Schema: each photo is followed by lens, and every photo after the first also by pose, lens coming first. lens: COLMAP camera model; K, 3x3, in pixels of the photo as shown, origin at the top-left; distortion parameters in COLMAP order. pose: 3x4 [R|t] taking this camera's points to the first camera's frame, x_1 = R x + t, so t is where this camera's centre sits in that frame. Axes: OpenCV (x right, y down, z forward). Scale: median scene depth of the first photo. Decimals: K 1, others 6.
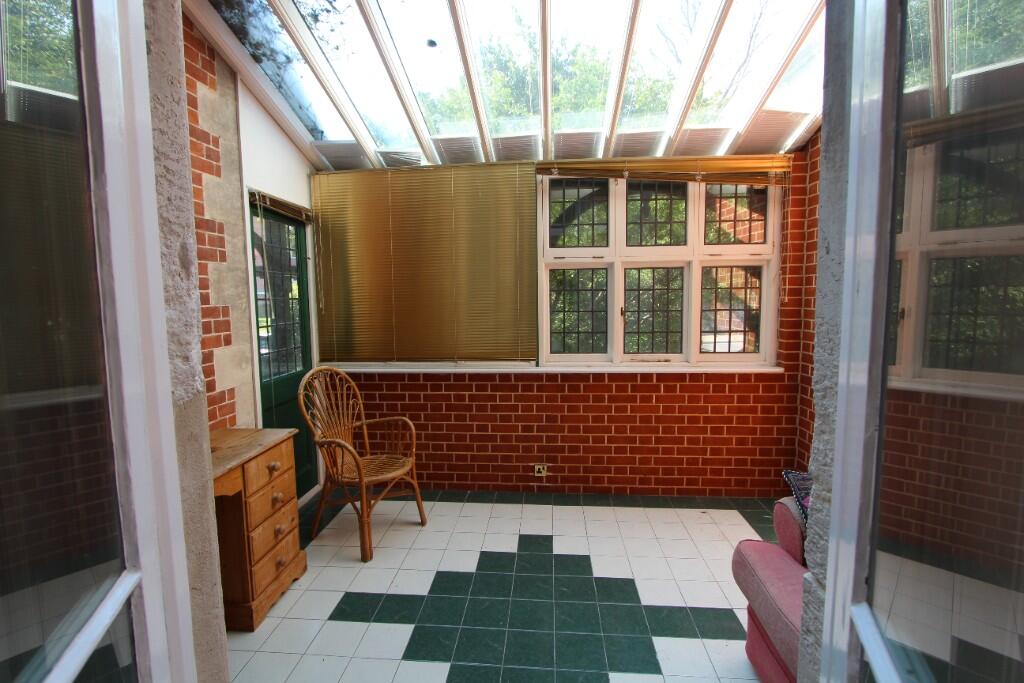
lens RADIAL K [[468.5, 0, 512.3], [0, 468.5, 337.5], [0, 0, 1]] dist [-0.014364, -0.000377]
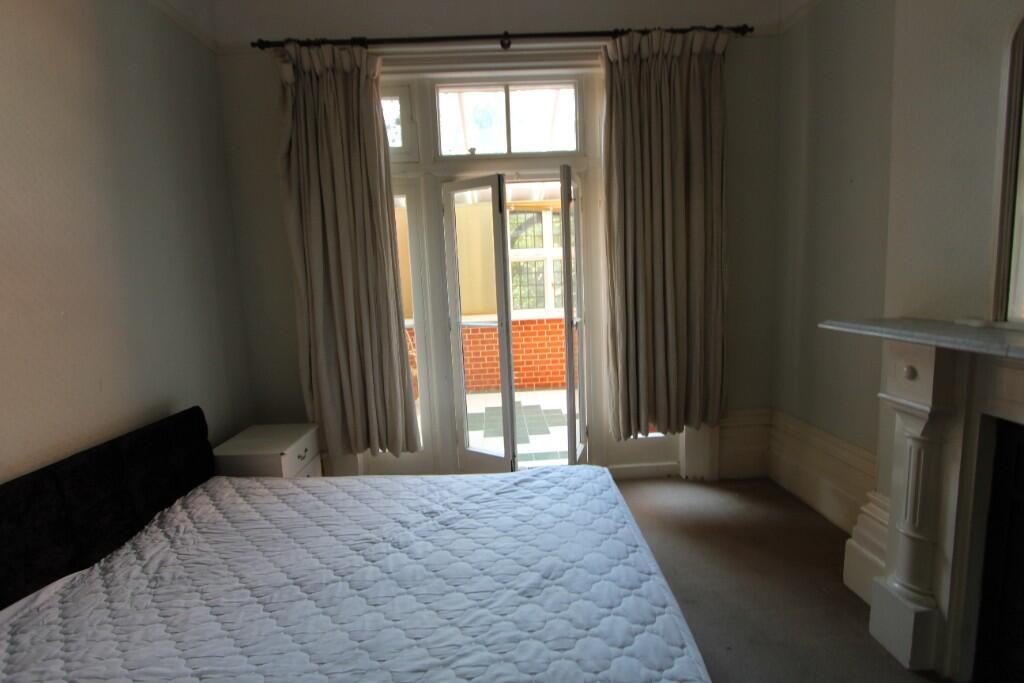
lens RADIAL K [[468.5, 0, 508.3], [0, 468.5, 334.0], [0, 0, 1]] dist [-0.014364, -0.000377]
pose [[0.993505, -0.046290, 0.103950, -0.126319], [0.044000, 0.998738, 0.024211, 0.083101], [-0.104940, -0.019480, 0.994288, -0.757904]]
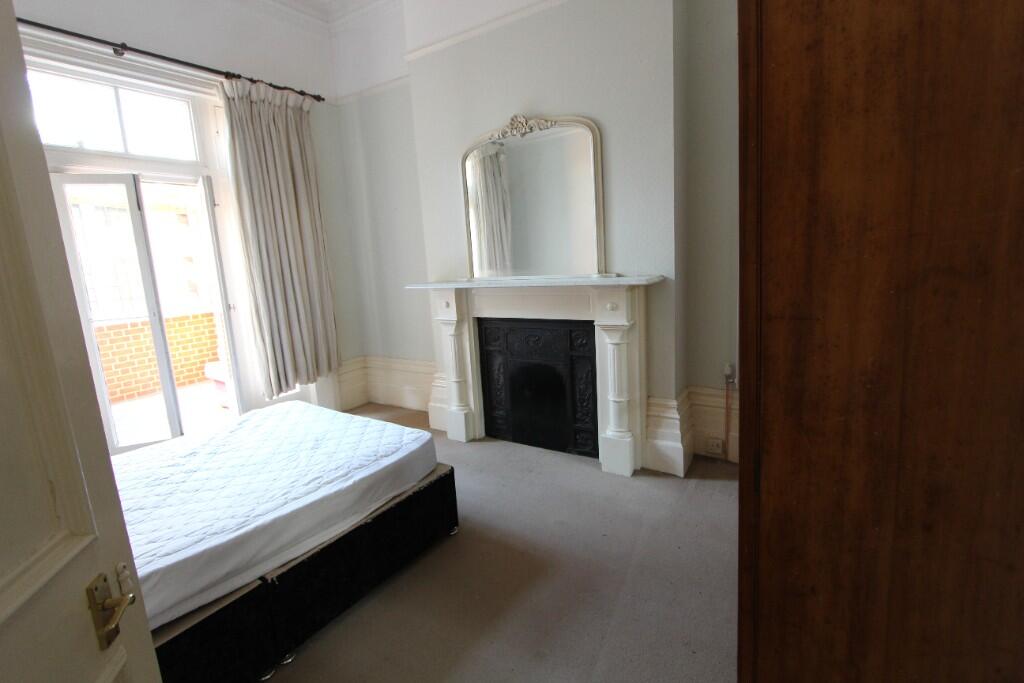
lens RADIAL K [[468.5, 0, 507.3], [0, 468.5, 336.9], [0, 0, 1]] dist [-0.014364, -0.000377]
pose [[0.480841, -0.170198, 0.860131, -0.488290], [0.141313, 0.983198, 0.115551, 0.119705], [-0.865345, 0.065986, 0.496813, -0.946199]]
